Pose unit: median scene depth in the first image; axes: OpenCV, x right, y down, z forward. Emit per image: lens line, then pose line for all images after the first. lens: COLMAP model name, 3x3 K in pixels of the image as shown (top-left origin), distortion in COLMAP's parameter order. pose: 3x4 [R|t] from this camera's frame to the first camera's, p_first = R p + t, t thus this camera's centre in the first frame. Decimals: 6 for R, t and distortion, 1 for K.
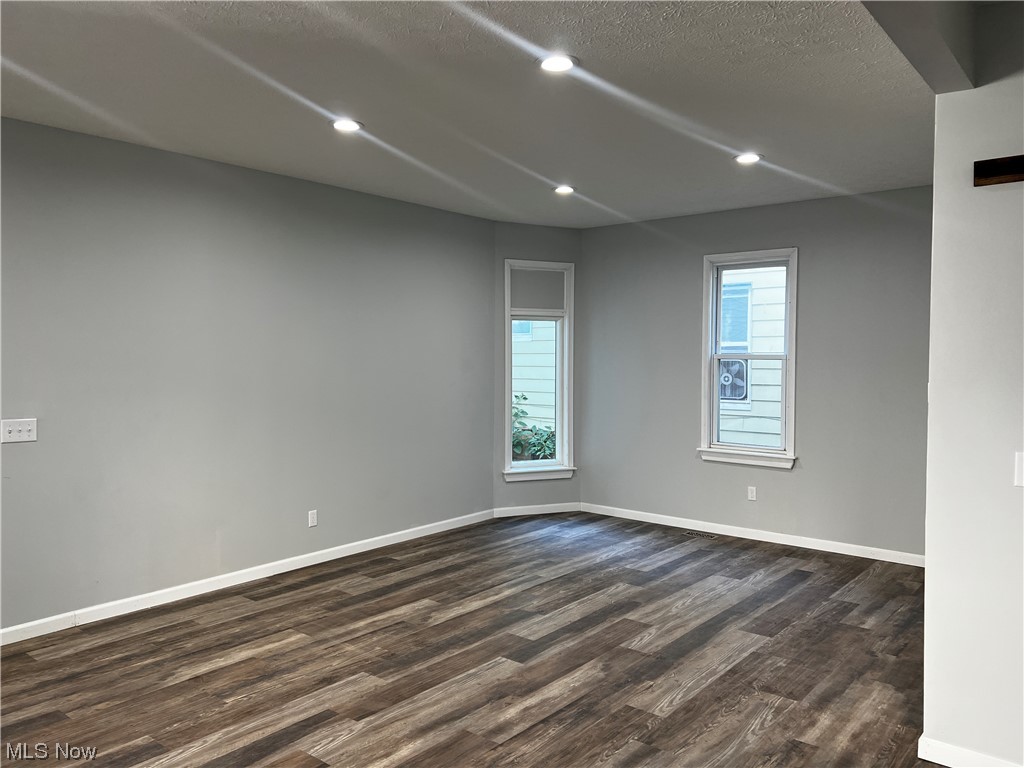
lens RADIAL K [[767.0, 0, 508.3], [0, 767.0, 380.9], [0, 0, 1]] dist [0.055392, -0.058951]
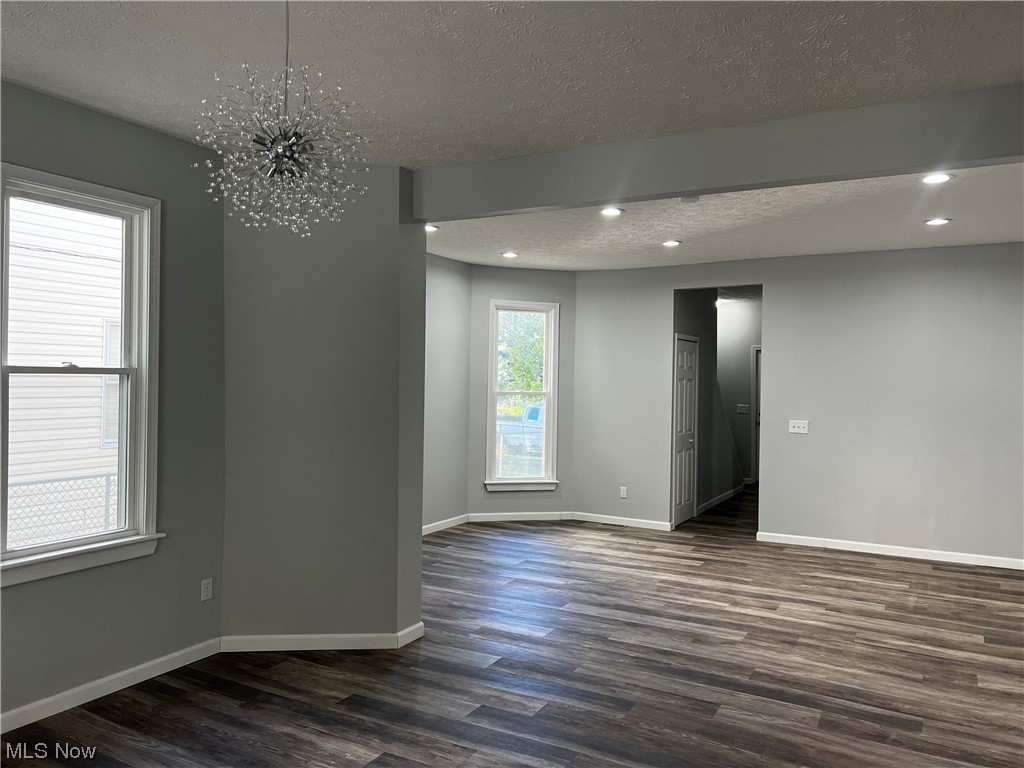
lens RADIAL K [[767.0, 0, 516.7], [0, 767.0, 375.8], [0, 0, 1]] dist [0.055392, -0.058951]
pose [[0.185298, 0.002486, -0.982679, 0.987130], [-0.047572, 0.998847, -0.006443, -0.011471], [0.981530, 0.047942, 0.185203, 0.022995]]
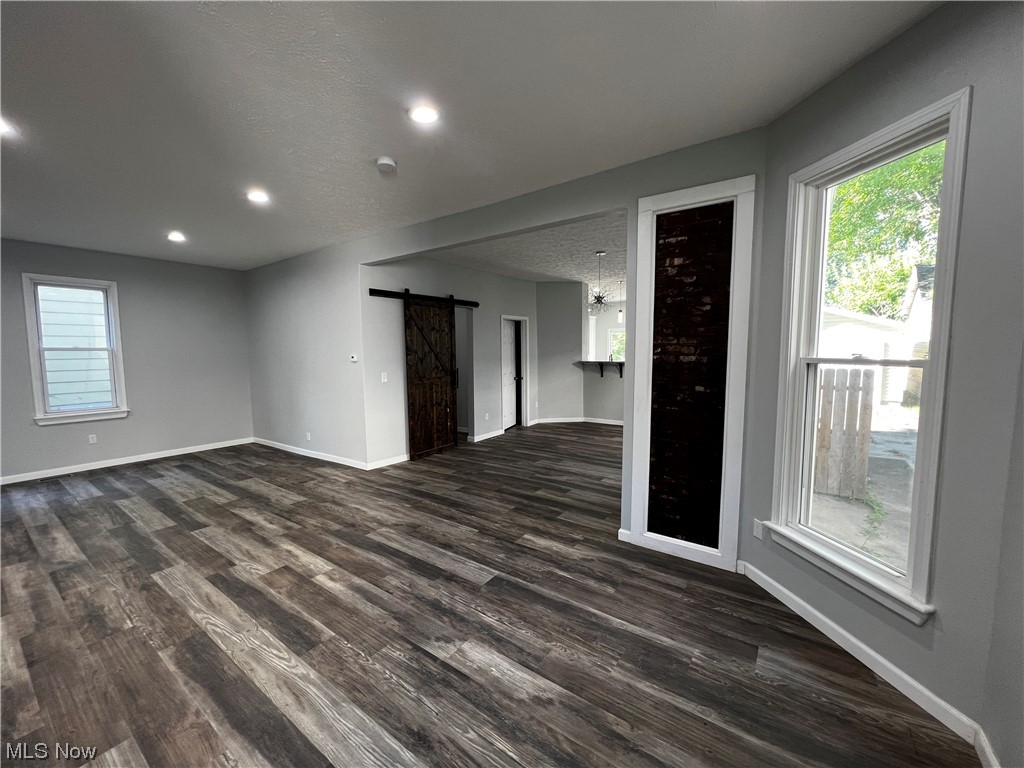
lens RADIAL K [[411.1, 0, 510.8], [0, 411.1, 385.0], [0, 0, 1]] dist [-0.000337, 0.000184]
pose [[-0.066557, -0.087067, 0.993977, -0.819280], [0.040409, 0.995133, 0.089874, -0.000059], [-0.996964, 0.046147, -0.062715, 0.343694]]
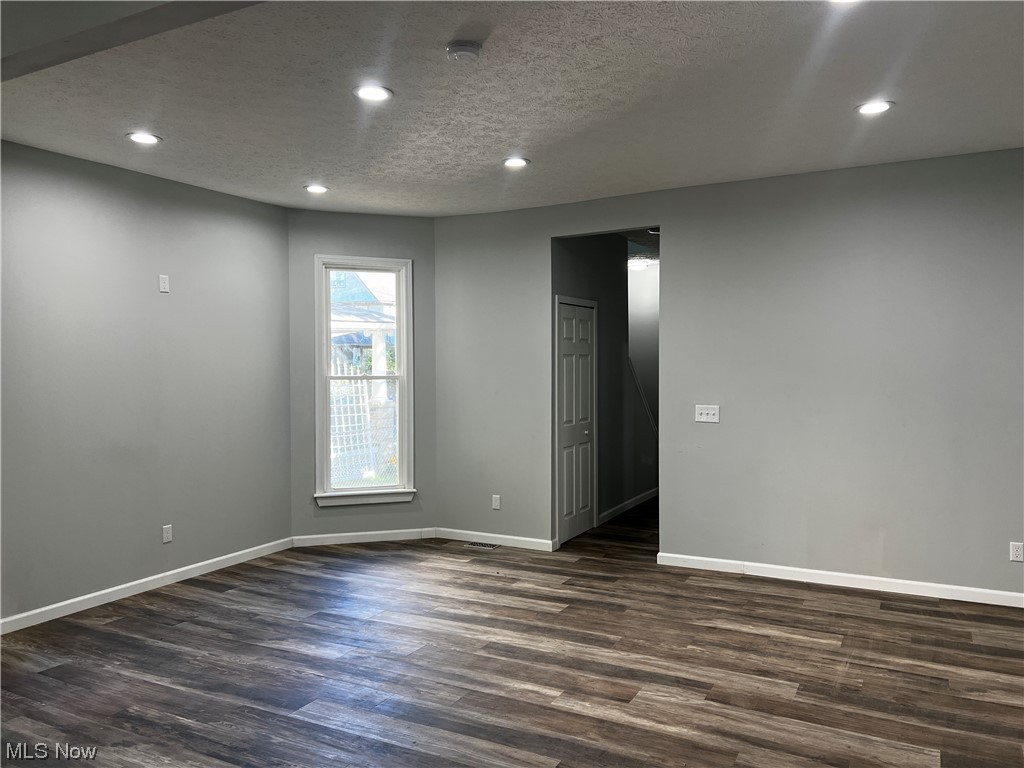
lens RADIAL K [[767.0, 0, 517.7], [0, 767.0, 376.5], [0, 0, 1]] dist [0.055392, -0.058951]
pose [[0.202748, 0.020478, -0.979017, 0.603761], [-0.025633, 0.999550, 0.015599, -0.013328], [0.978895, 0.021933, 0.203181, 0.395136]]
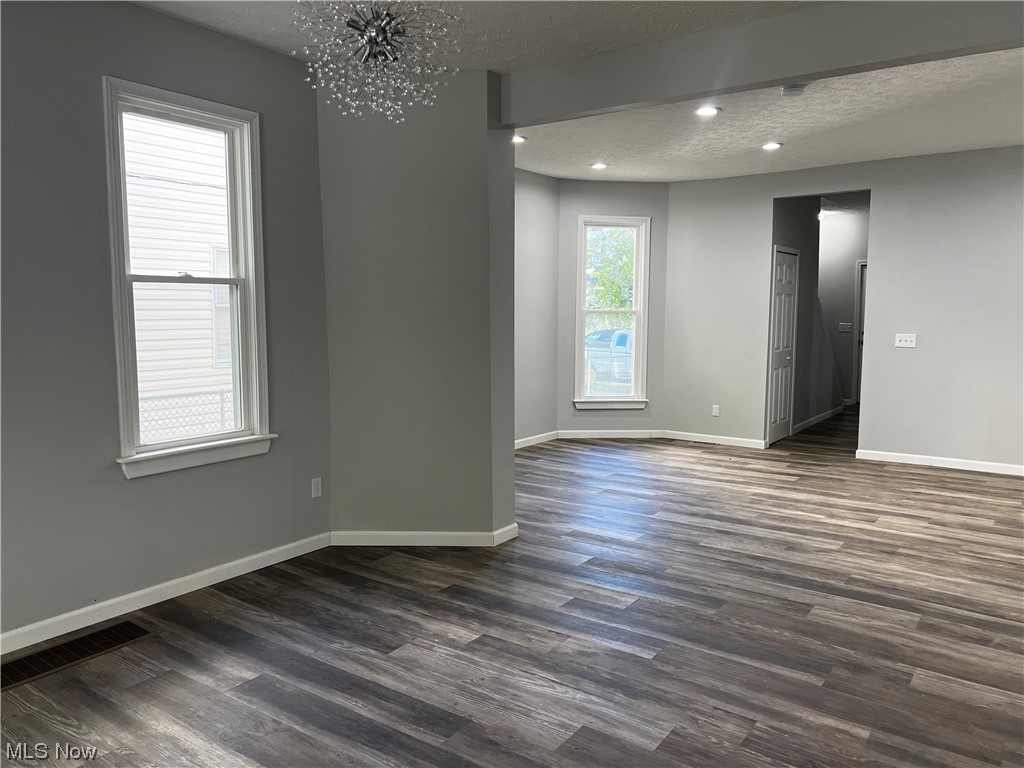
lens RADIAL K [[767.0, 0, 513.0], [0, 767.0, 377.6], [0, 0, 1]] dist [0.055392, -0.058951]
pose [[0.068201, 0.094385, -0.993197, 0.993154], [-0.034730, 0.995136, 0.092184, 0.017307], [0.997067, 0.028206, 0.071147, 0.019747]]
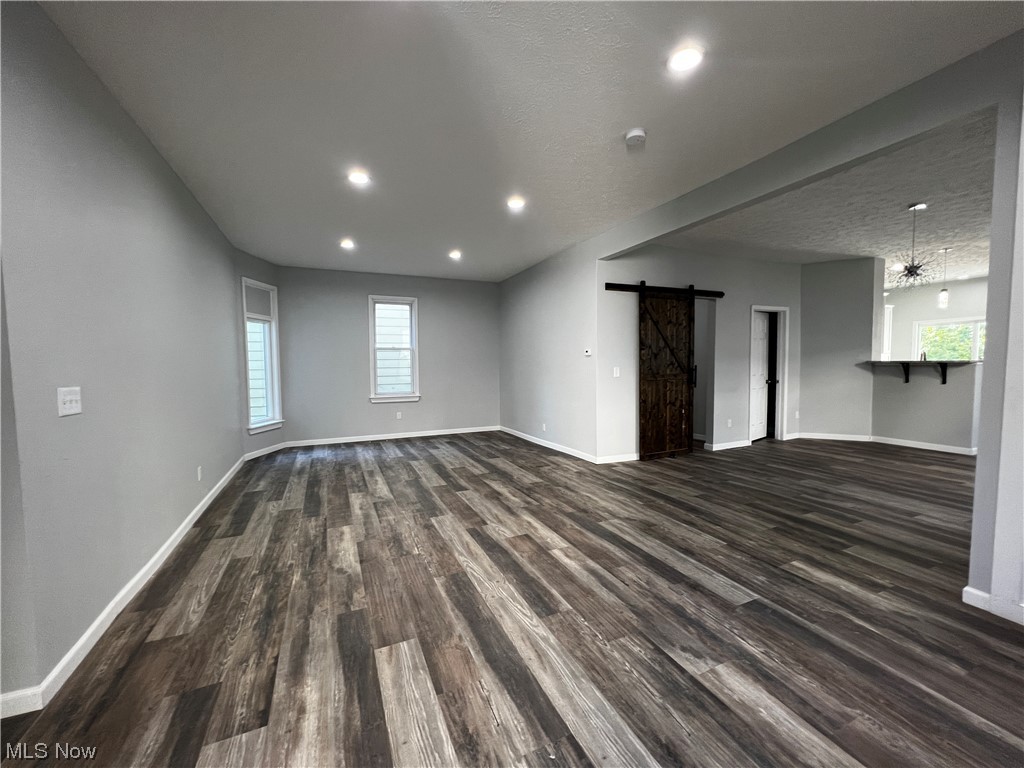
lens RADIAL K [[411.1, 0, 511.9], [0, 411.1, 384.5], [0, 0, 1]] dist [-0.000337, 0.000184]
pose [[0.443904, -0.055306, 0.894366, -0.793667], [0.040000, 0.998322, 0.041881, 0.046305], [-0.895181, 0.017184, 0.445372, 0.379800]]
